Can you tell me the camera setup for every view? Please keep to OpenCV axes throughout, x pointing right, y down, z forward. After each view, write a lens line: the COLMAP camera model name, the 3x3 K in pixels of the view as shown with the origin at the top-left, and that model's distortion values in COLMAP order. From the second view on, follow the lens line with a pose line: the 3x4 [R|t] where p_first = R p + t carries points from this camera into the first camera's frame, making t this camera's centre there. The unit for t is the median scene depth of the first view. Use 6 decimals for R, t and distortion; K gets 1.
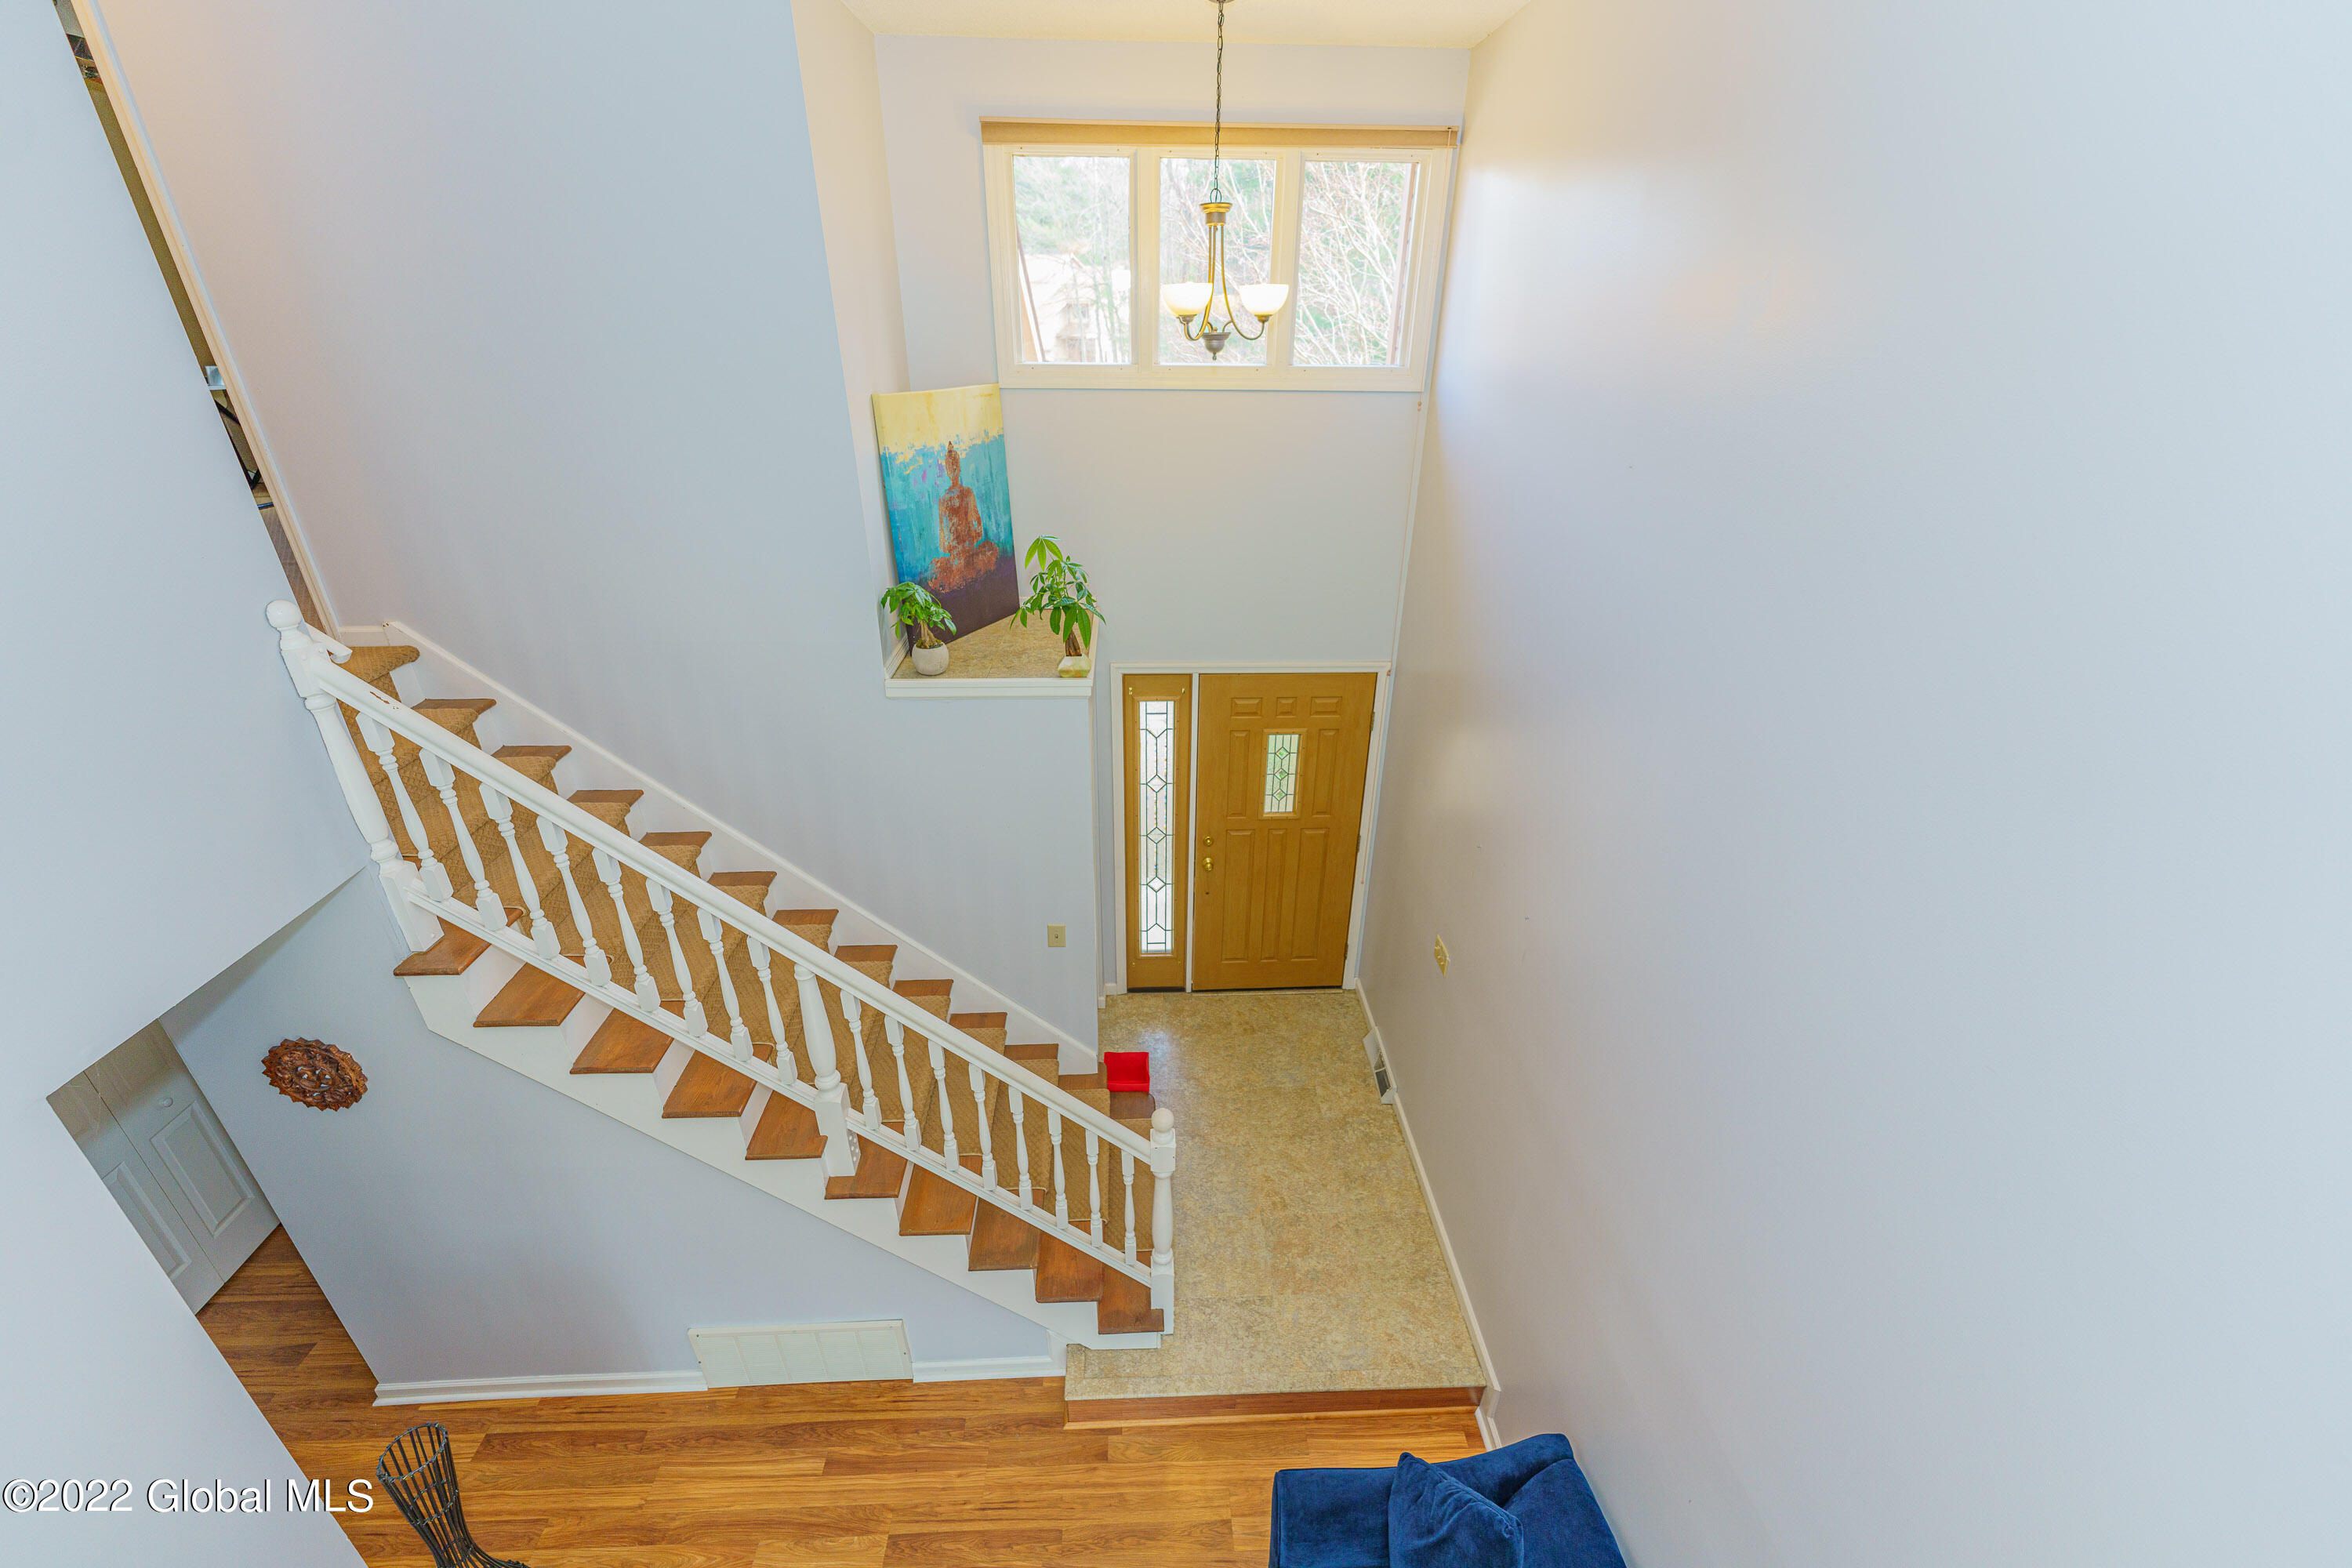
lens RADIAL K [[946.4, 0, 1173.0], [0, 946.4, 780.3], [0, 0, 1]] dist [0.000936, -0.000026]
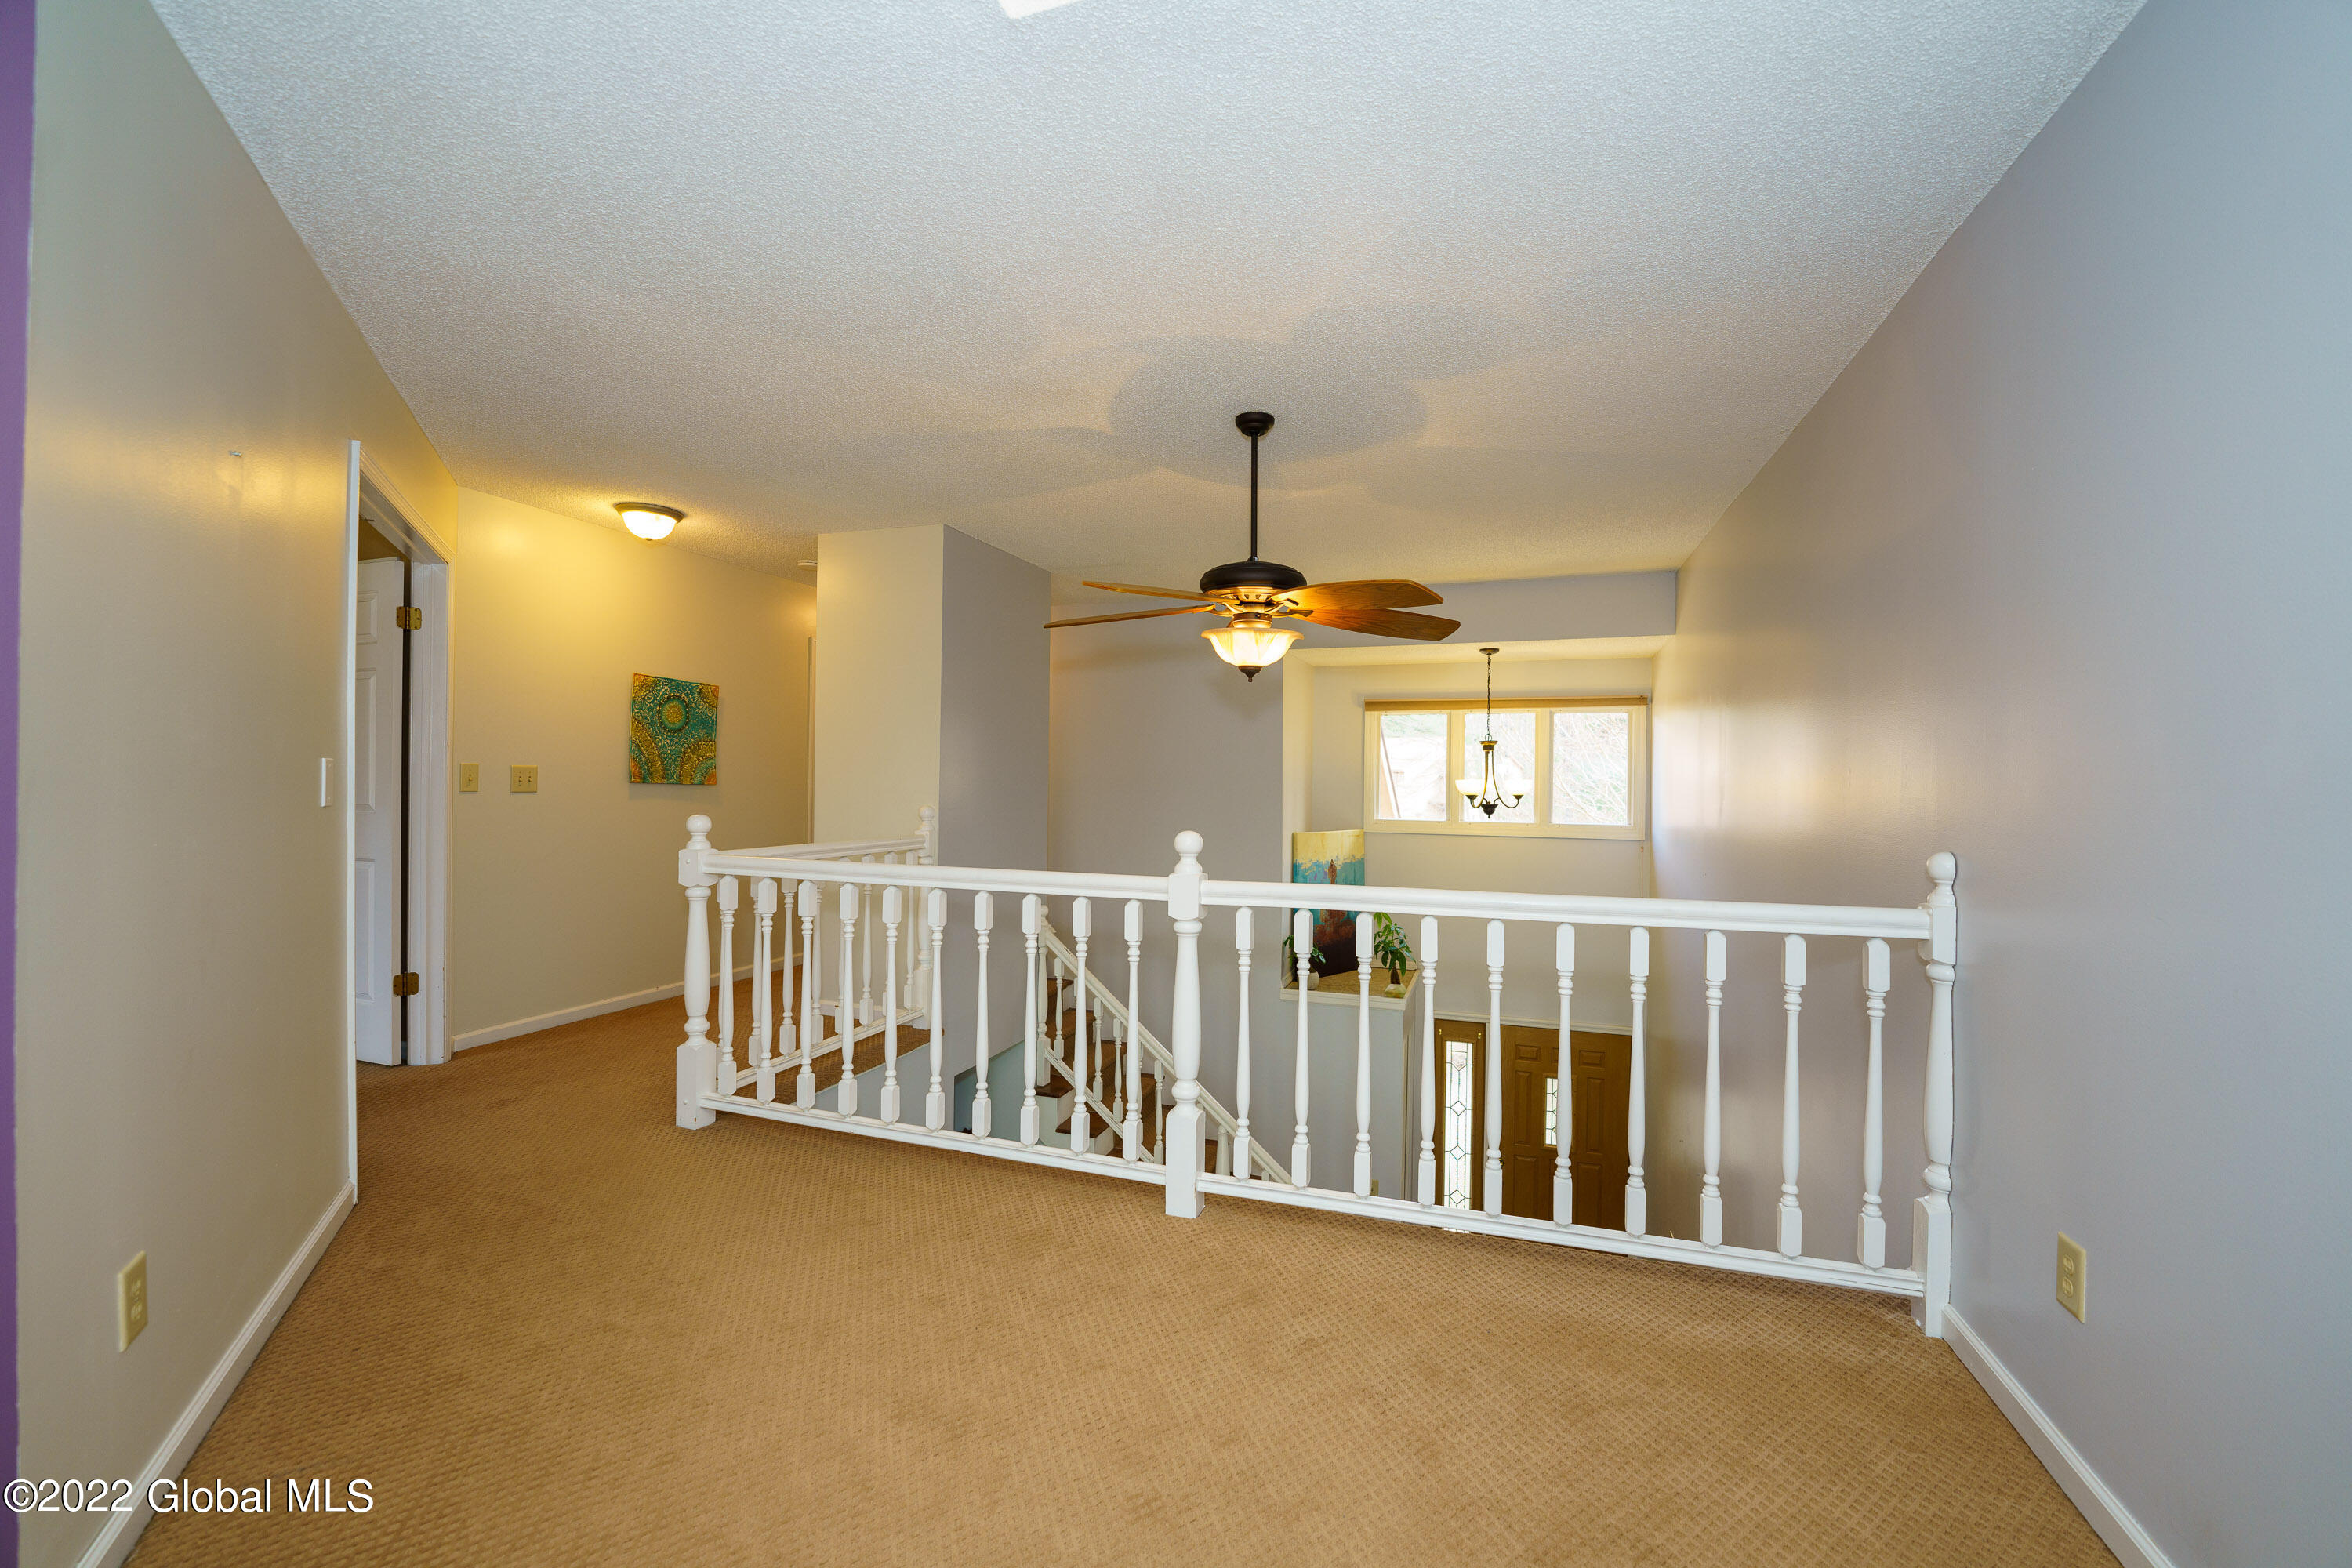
lens RADIAL K [[960.3, 0, 1172.7], [0, 960.3, 778.4], [0, 0, 1]] dist [0.000084, 0.000328]
pose [[0.930453, 0.001646, -0.366408, 0.138387], [-0.166288, 0.892976, -0.418261, 0.298516], [0.326505, 0.450102, 0.831146, -0.632012]]
